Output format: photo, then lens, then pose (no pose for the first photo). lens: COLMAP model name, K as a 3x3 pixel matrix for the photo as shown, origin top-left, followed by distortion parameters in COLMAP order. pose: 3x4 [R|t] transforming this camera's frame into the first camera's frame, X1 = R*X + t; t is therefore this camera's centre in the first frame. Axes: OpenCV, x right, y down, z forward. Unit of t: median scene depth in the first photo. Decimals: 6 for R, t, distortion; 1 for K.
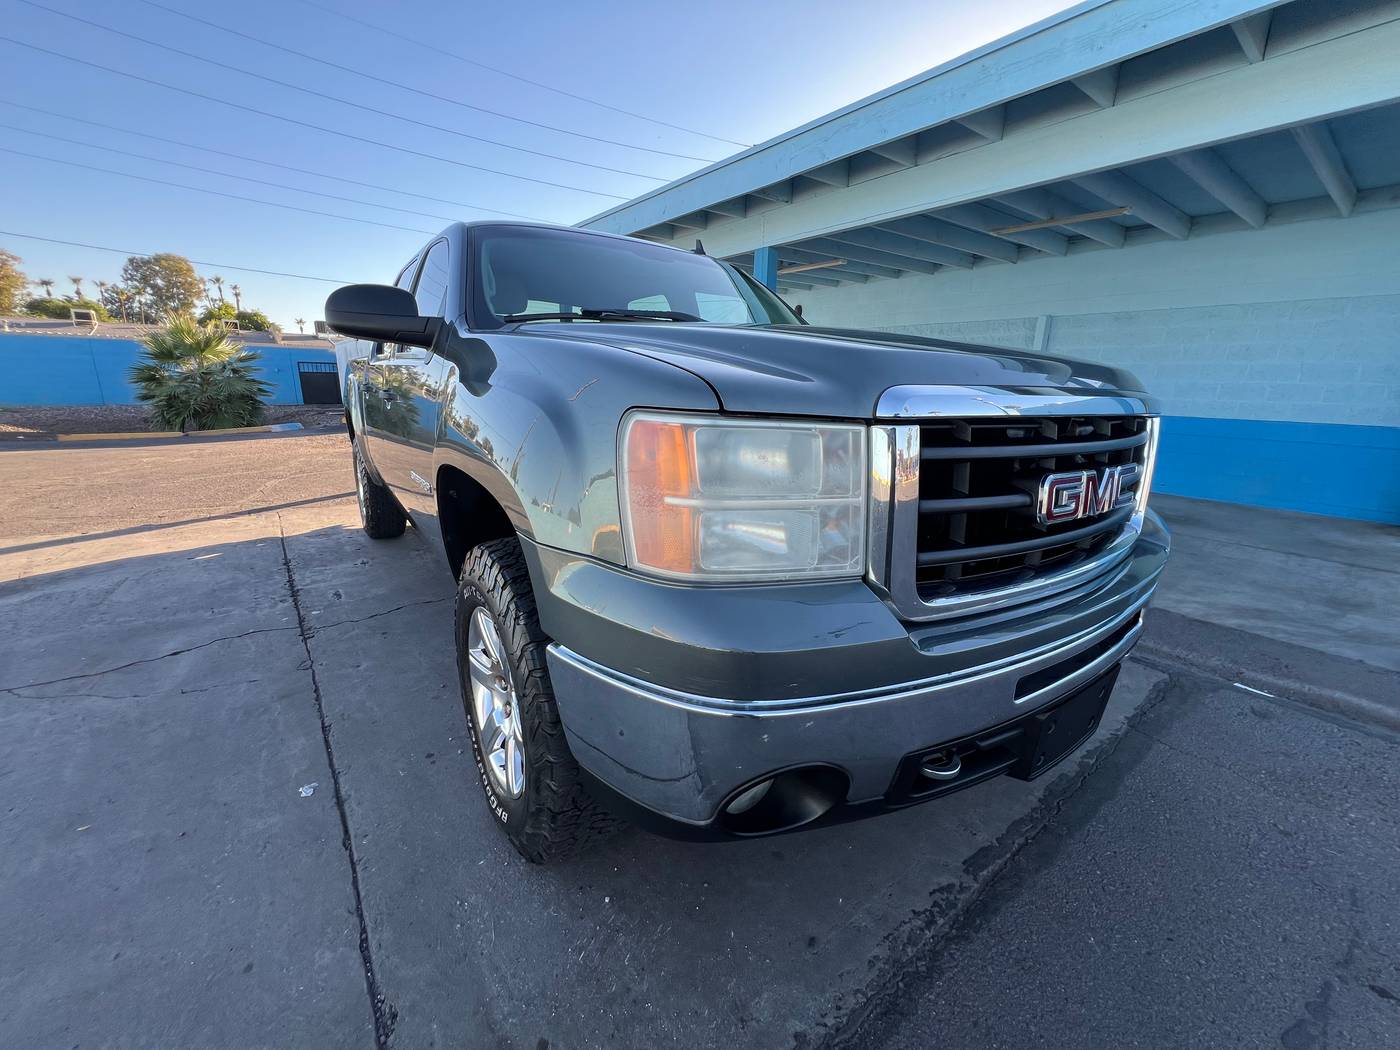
lens RADIAL K [[571.0, 0, 702.8], [0, 571.0, 526.3], [0, 0, 1]] dist [-0.001365, 0.000374]
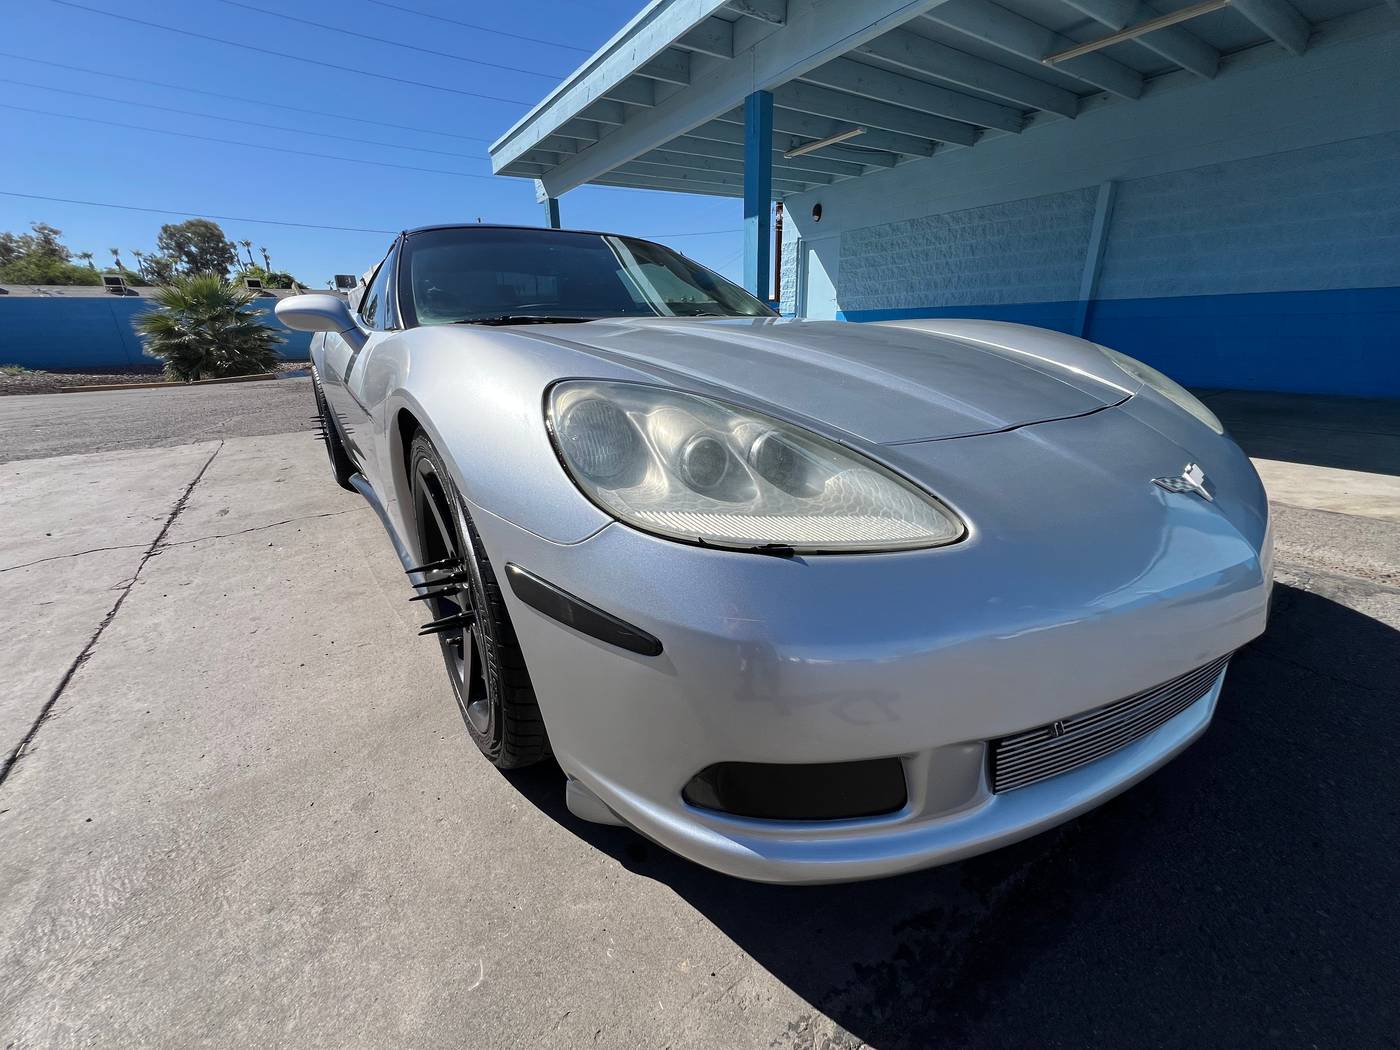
lens RADIAL K [[571.0, 0, 701.7], [0, 571.0, 526.4], [0, 0, 1]] dist [-0.001365, 0.000374]
pose [[0.997429, -0.026162, -0.066722, 0.135001], [0.031967, 0.995653, 0.087477, 0.109013], [0.064143, -0.089385, 0.993930, 0.250052]]
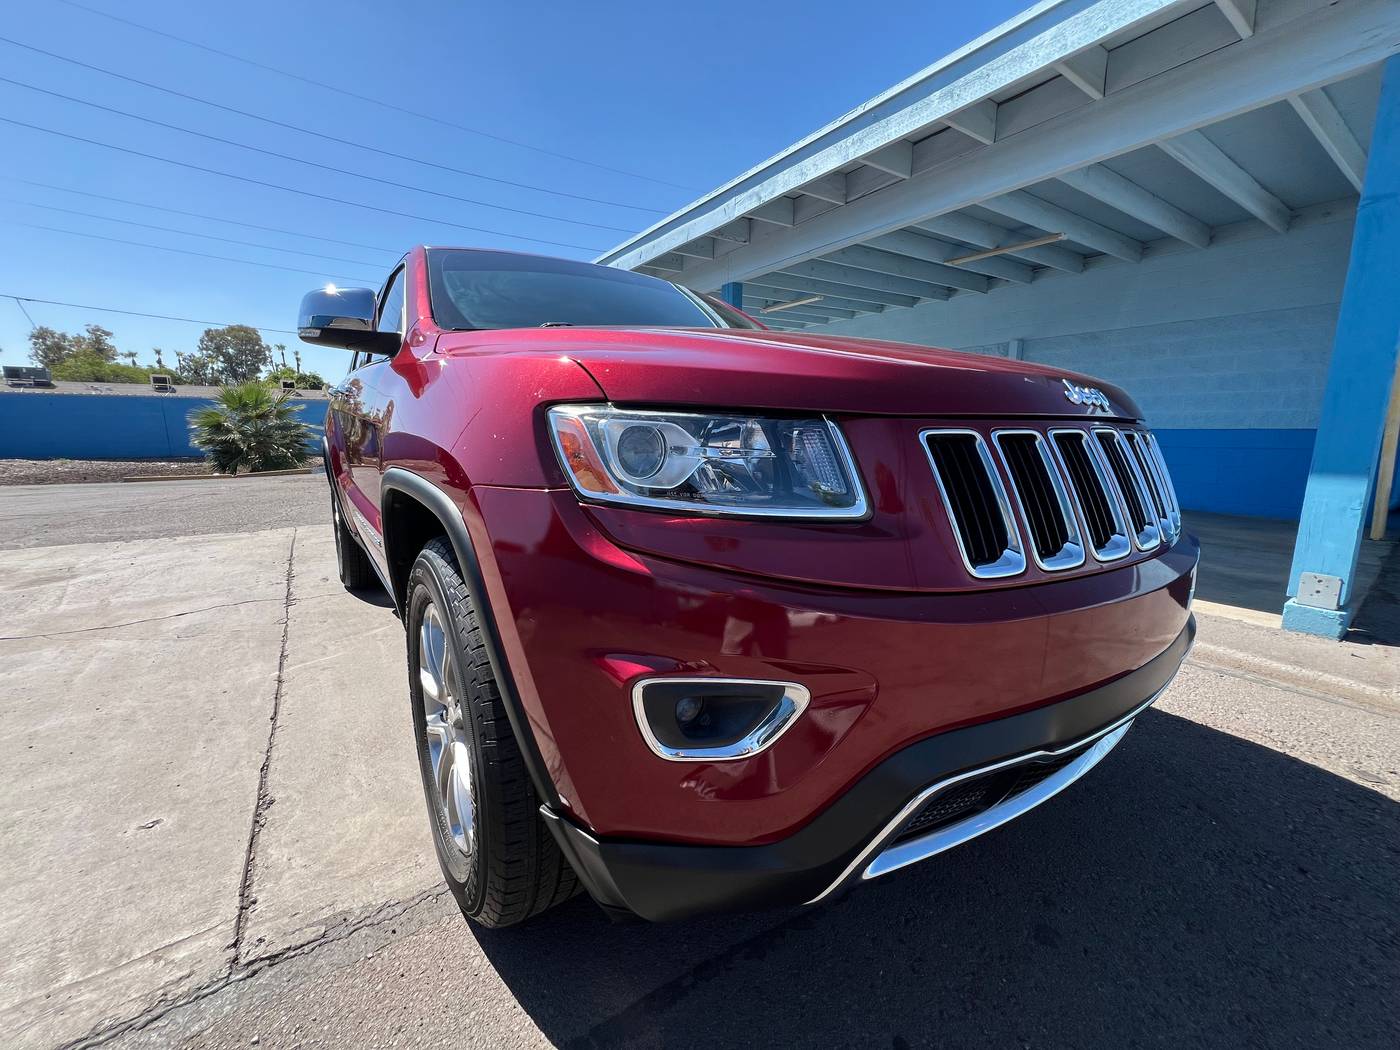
lens RADIAL K [[571.0, 0, 702.7], [0, 571.0, 523.4], [0, 0, 1]] dist [-0.001365, 0.000374]
pose [[0.998215, -0.015298, -0.057738, 0.220532], [0.010319, 0.996279, -0.085564, 0.136671], [0.058832, 0.084815, 0.994658, -0.127885]]
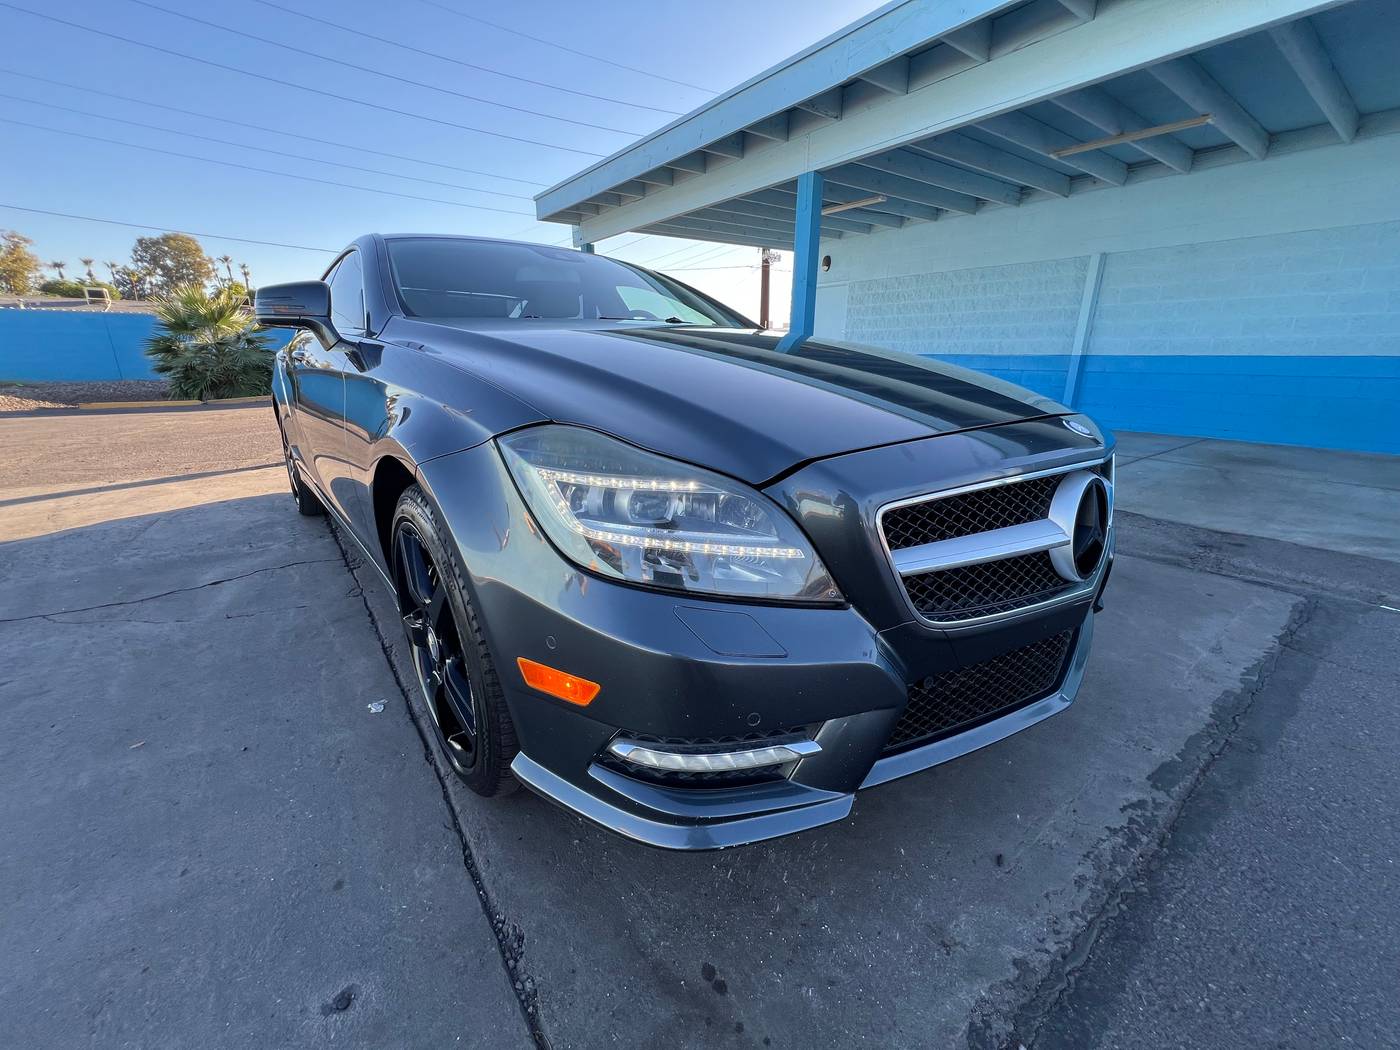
lens RADIAL K [[571.0, 0, 702.5], [0, 571.0, 526.6], [0, 0, 1]] dist [-0.001365, 0.000374]
pose [[0.999725, -0.010546, -0.020923, -0.102348], [0.011415, 0.999059, 0.041842, 0.093937], [0.020462, -0.042070, 0.998905, 0.083212]]
